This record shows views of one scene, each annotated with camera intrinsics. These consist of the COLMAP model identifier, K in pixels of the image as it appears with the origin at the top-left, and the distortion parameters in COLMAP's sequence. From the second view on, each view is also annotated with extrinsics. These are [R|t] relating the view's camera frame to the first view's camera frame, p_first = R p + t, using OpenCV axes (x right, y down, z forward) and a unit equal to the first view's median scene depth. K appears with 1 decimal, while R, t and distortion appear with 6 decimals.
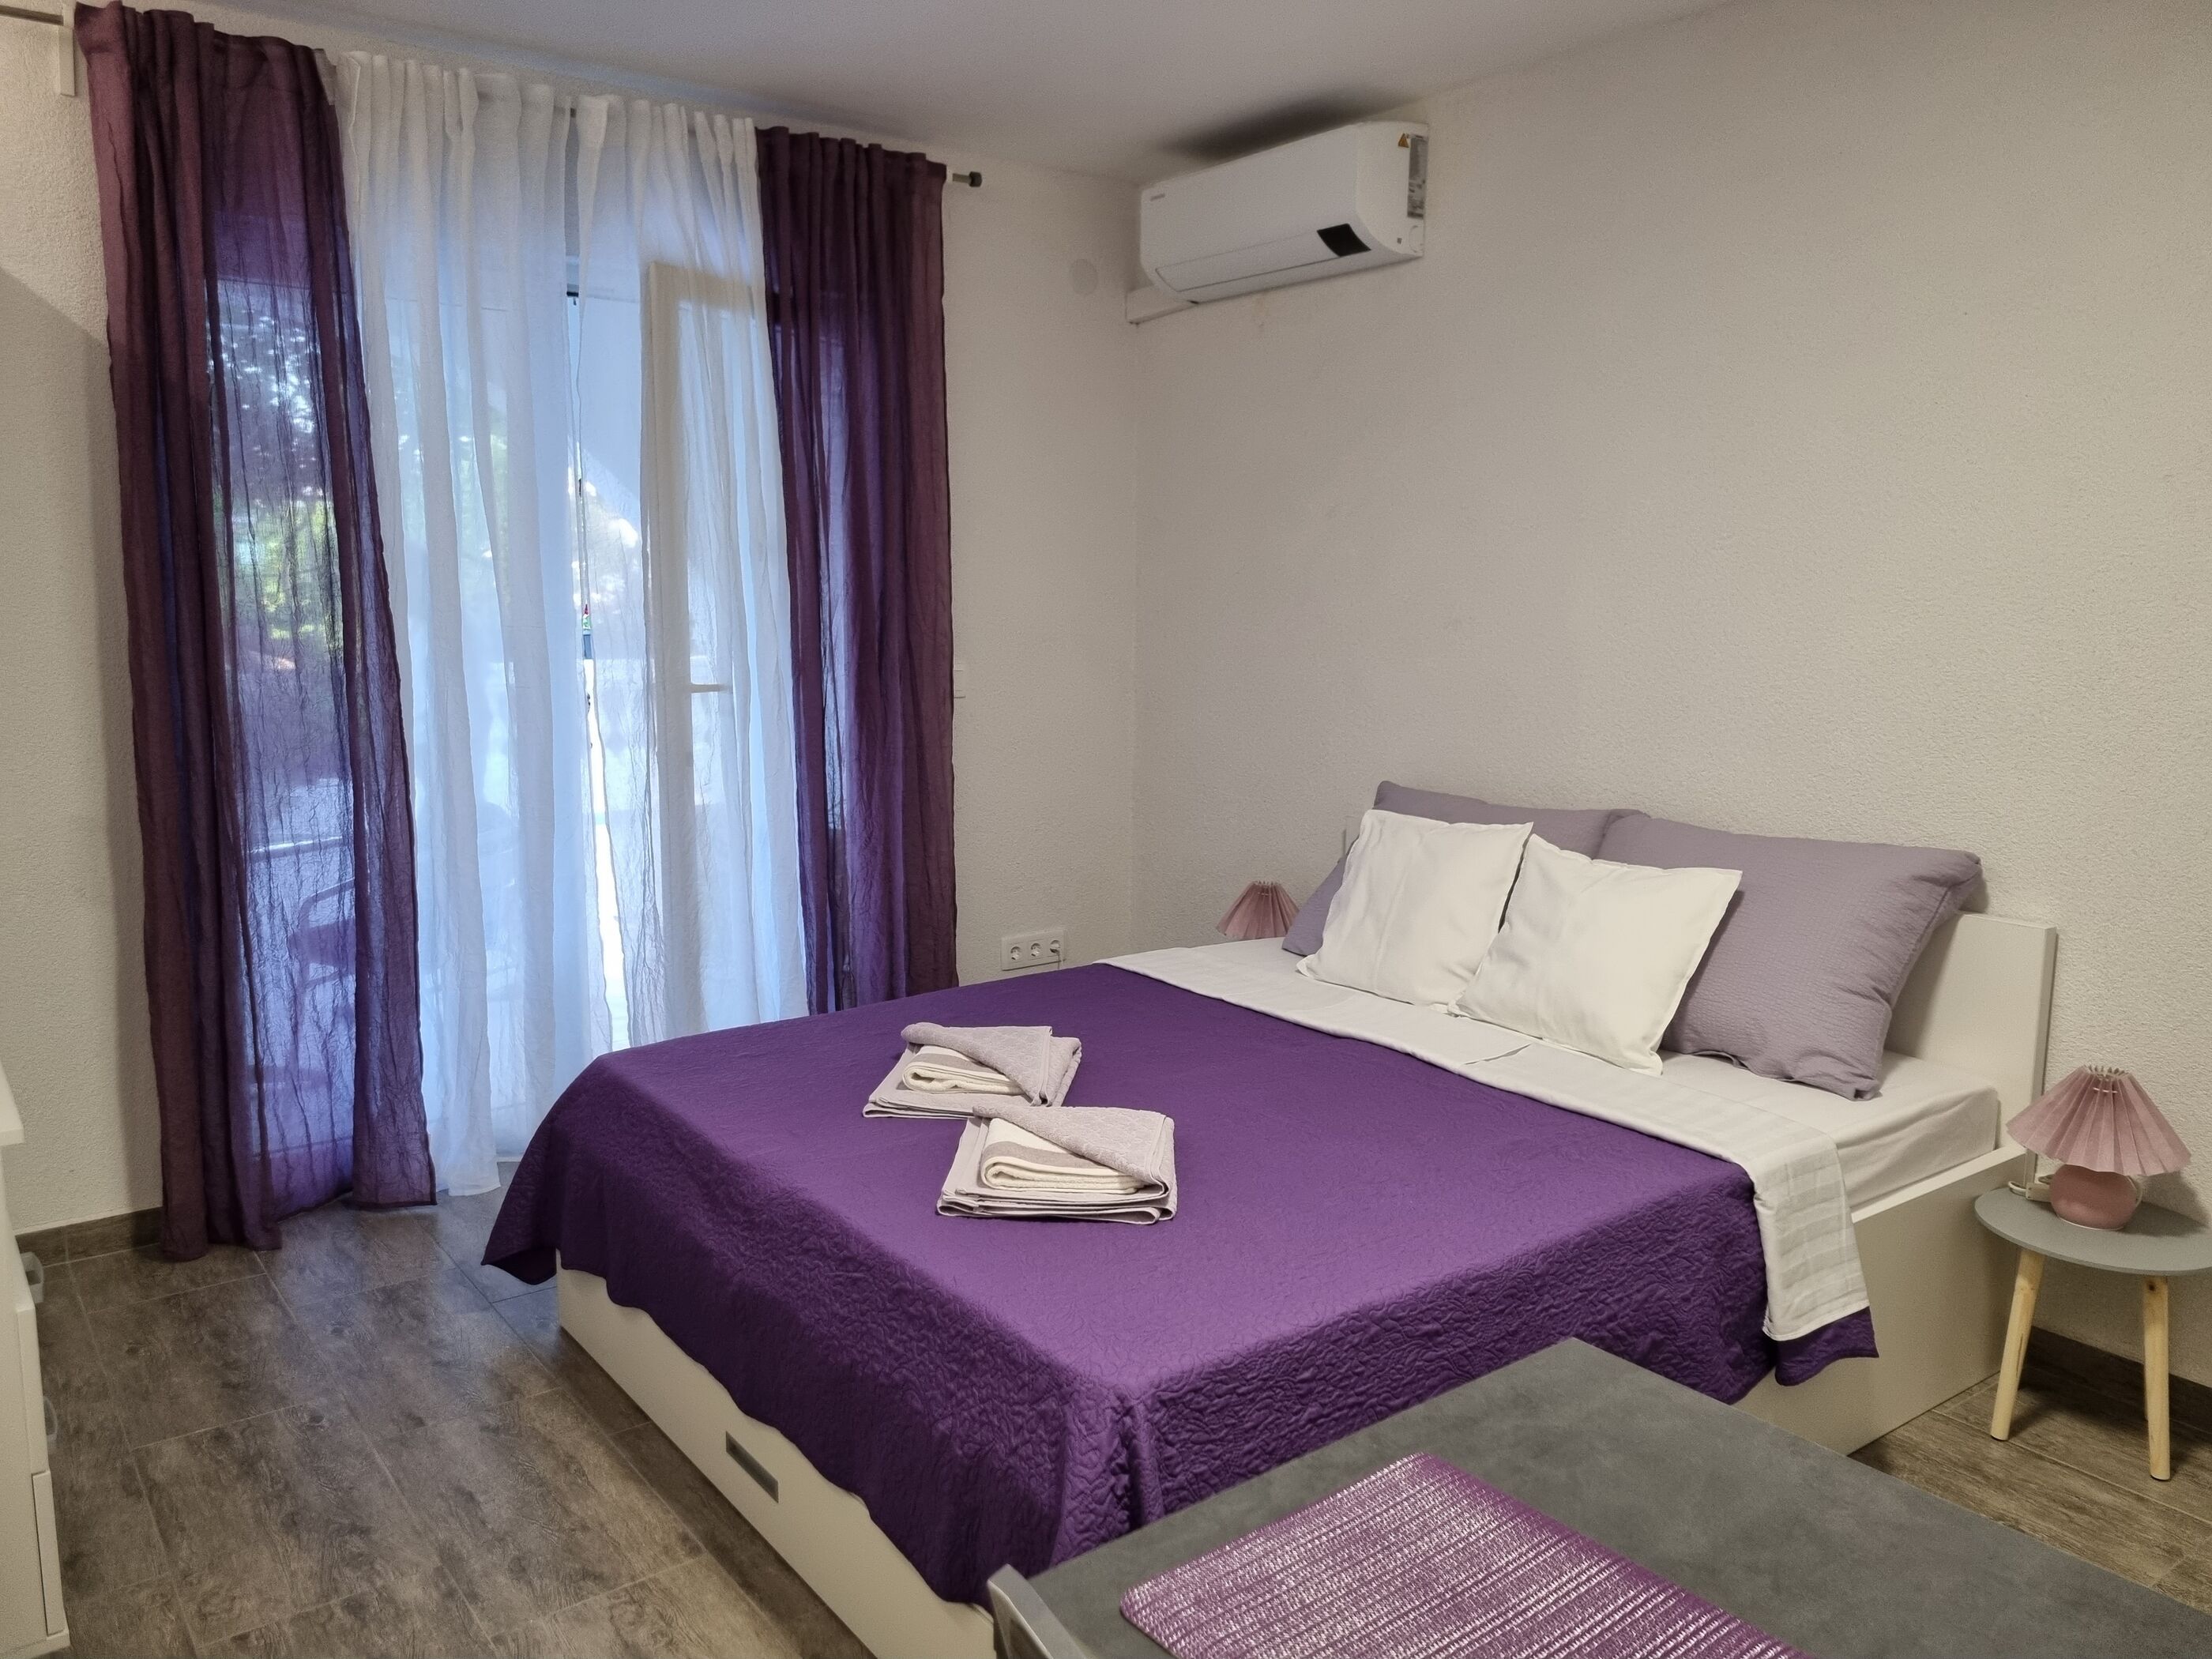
lens RADIAL K [[1678.5, 0, 1107.0], [0, 1678.5, 830.9], [0, 0, 1]] dist [0.001300, -0.002152]
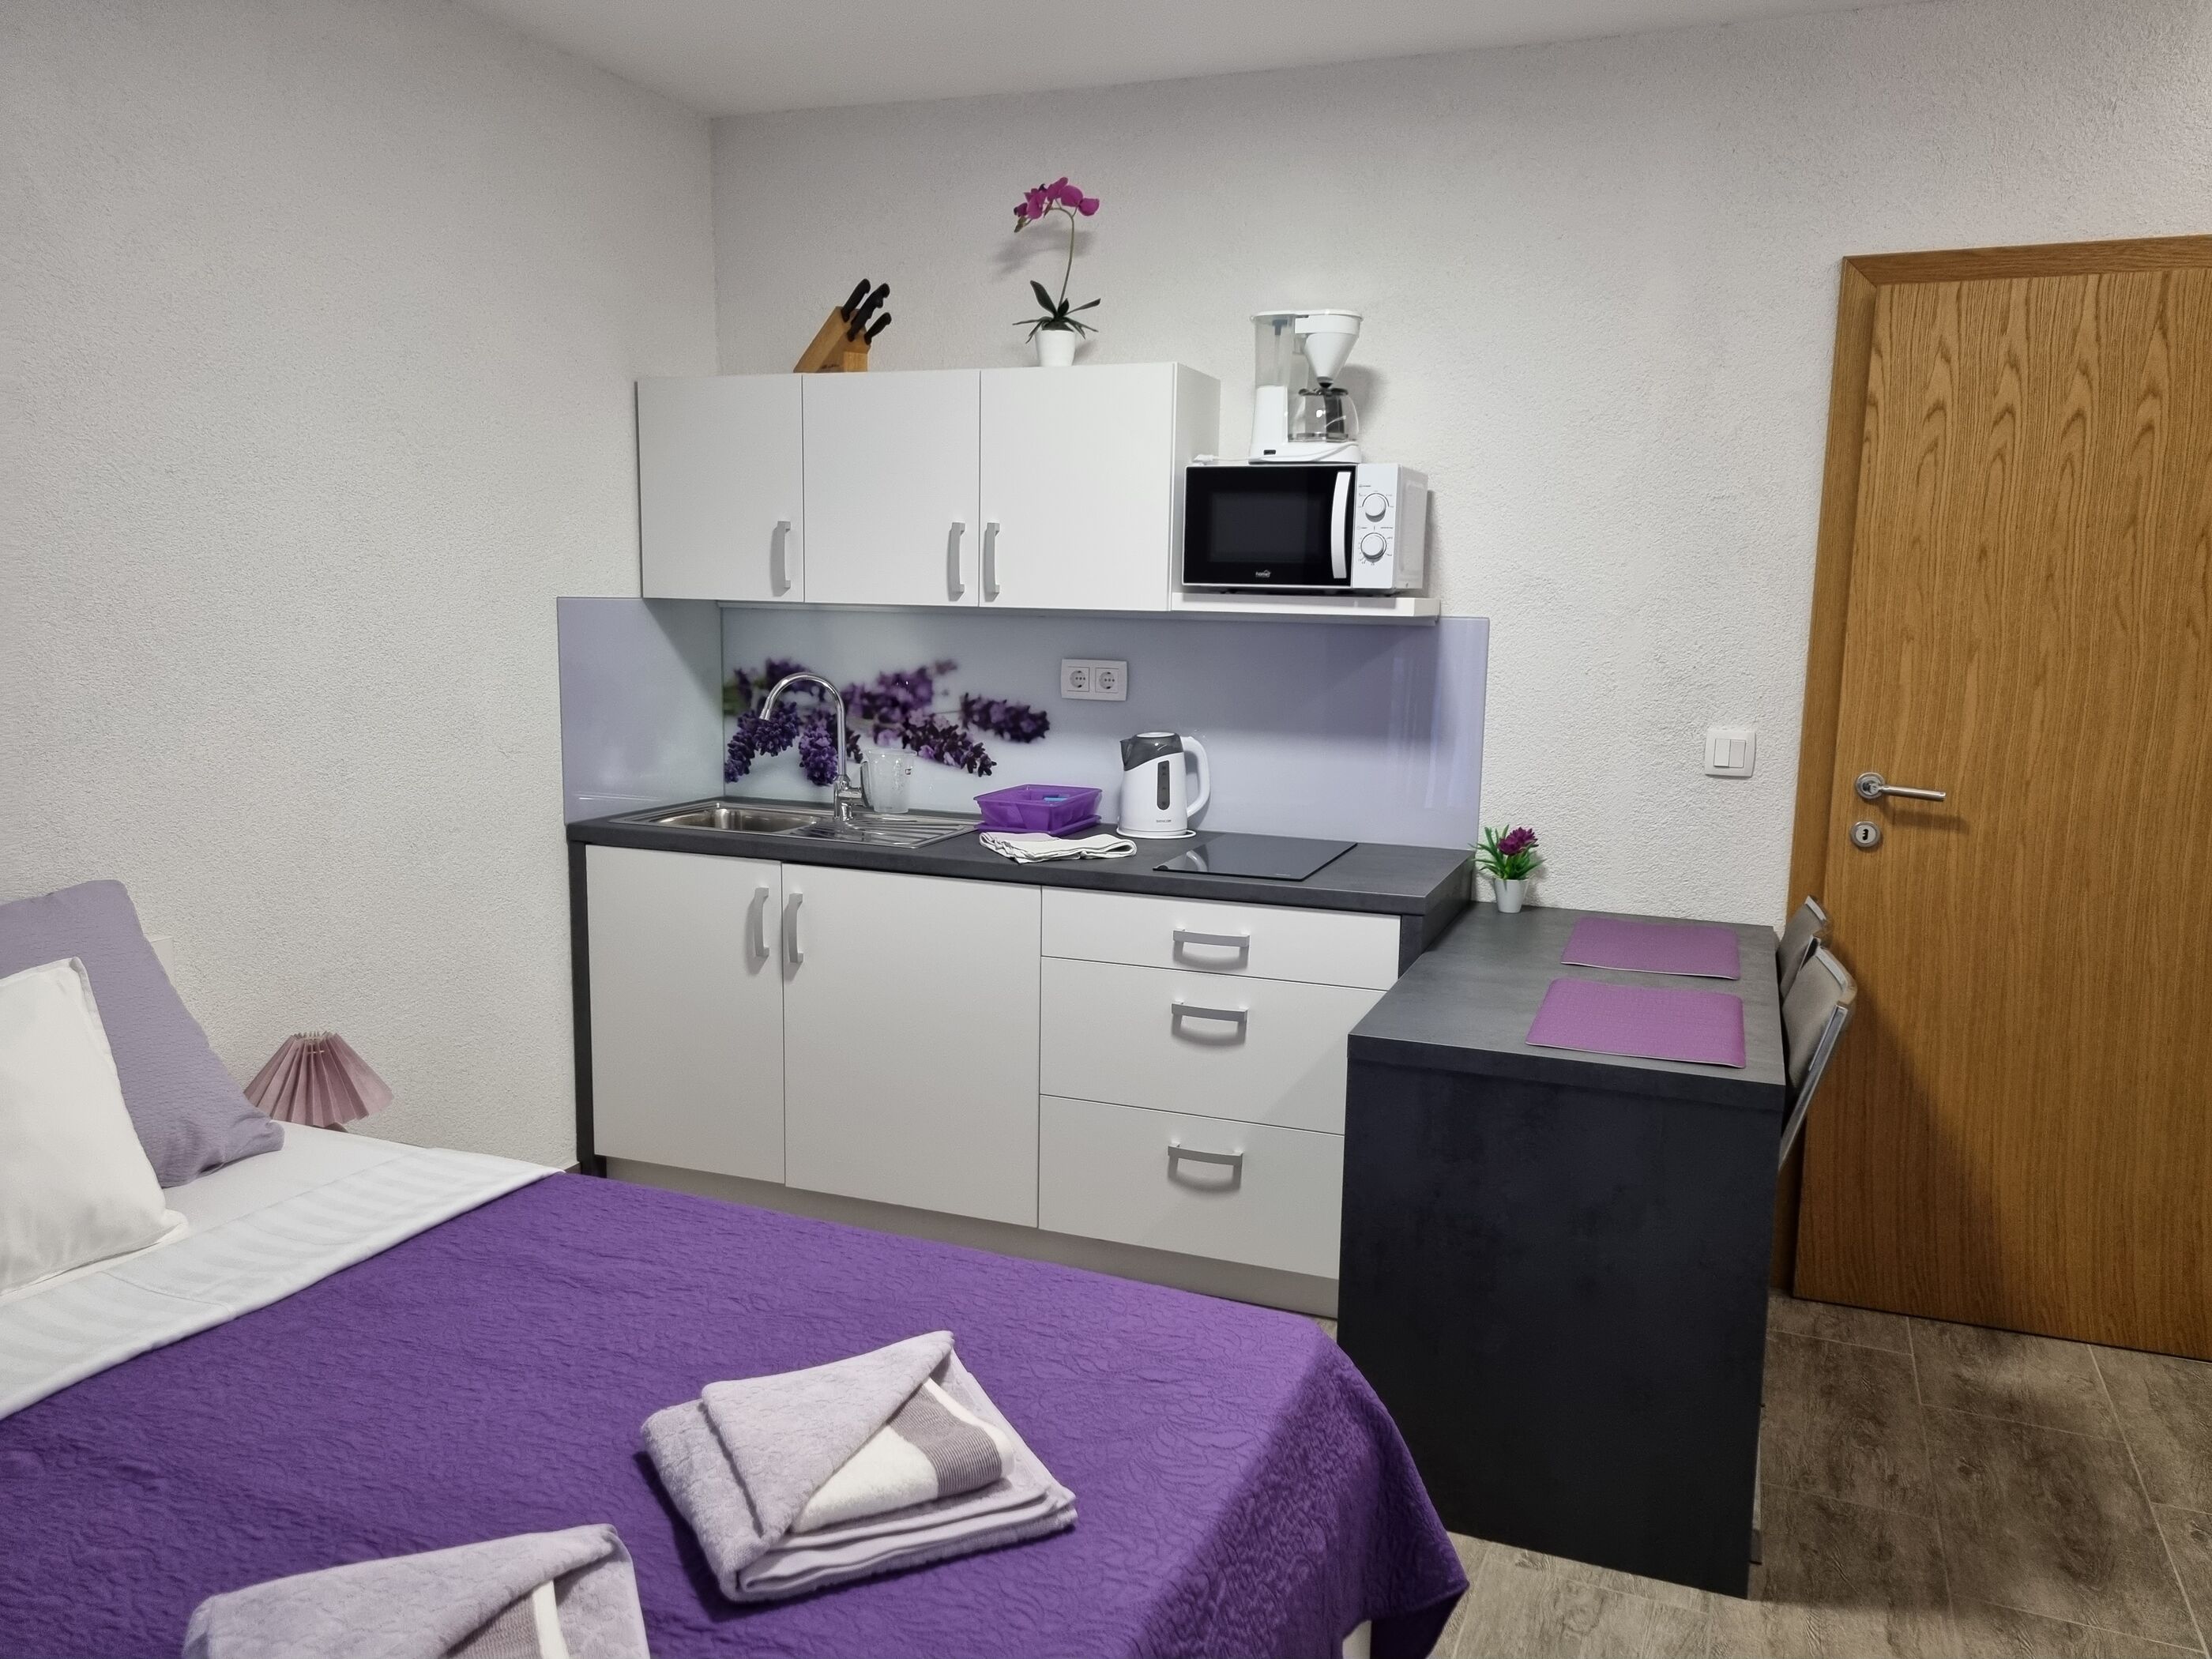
lens RADIAL K [[1678.5, 0, 1105.8], [0, 1678.5, 830.2], [0, 0, 1]] dist [0.001300, -0.002152]
pose [[-0.518158, -0.133249, 0.844841, -0.675574], [0.105744, 0.970230, 0.217880, -0.200976], [-0.848723, 0.202233, -0.488642, 1.340365]]
